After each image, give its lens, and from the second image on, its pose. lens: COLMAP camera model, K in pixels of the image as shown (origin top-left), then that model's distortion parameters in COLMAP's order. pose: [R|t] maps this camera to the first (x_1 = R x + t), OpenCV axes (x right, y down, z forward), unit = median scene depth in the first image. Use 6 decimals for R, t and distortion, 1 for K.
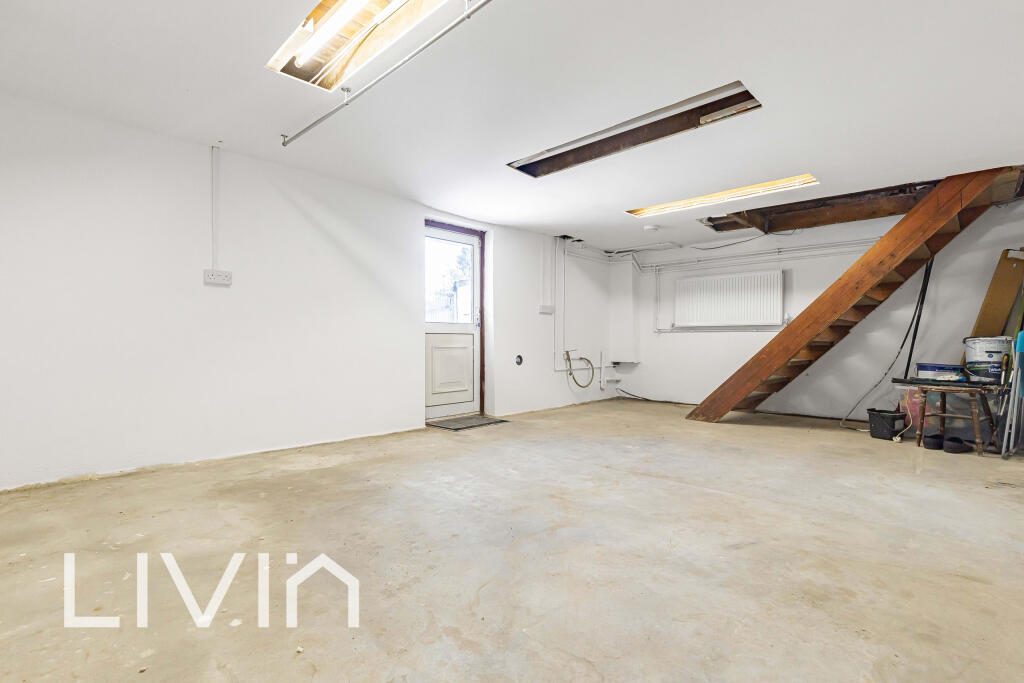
lens RADIAL K [[457.4, 0, 512.0], [0, 457.4, 341.5], [0, 0, 1]] dist [0.003975, 0.000197]
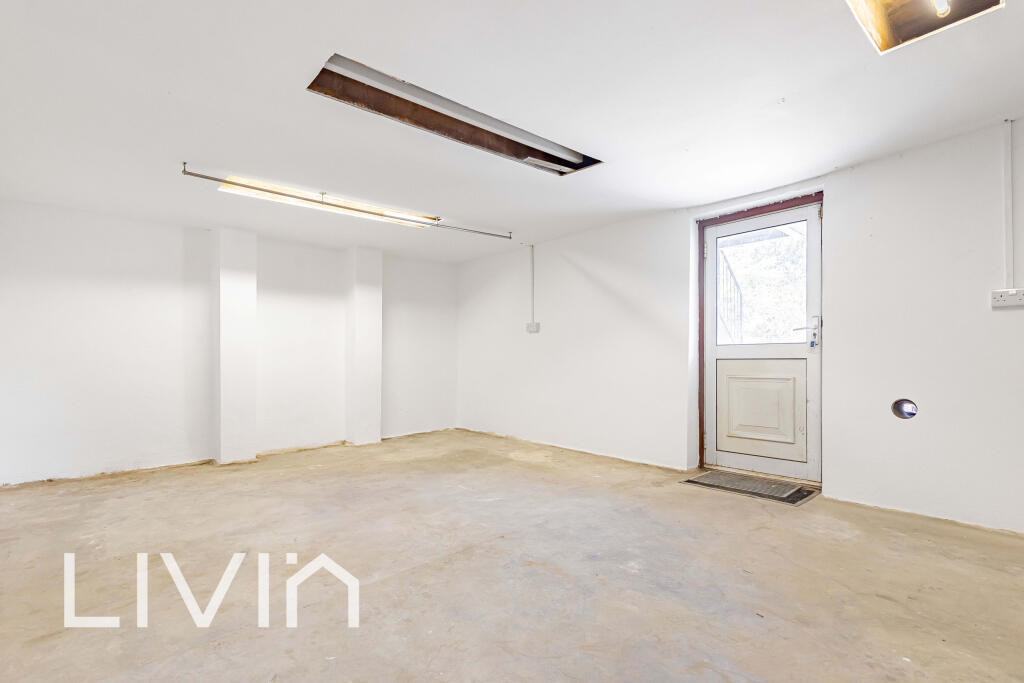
lens RADIAL K [[463.9, 0, 512.3], [0, 463.9, 362.0], [0, 0, 1]] dist [0.003239, -0.000098]
pose [[-0.038699, 0.006376, -0.999231, 1.106179], [0.007221, 0.999955, 0.006101, -0.034874], [0.999225, -0.006979, -0.038743, 1.155235]]
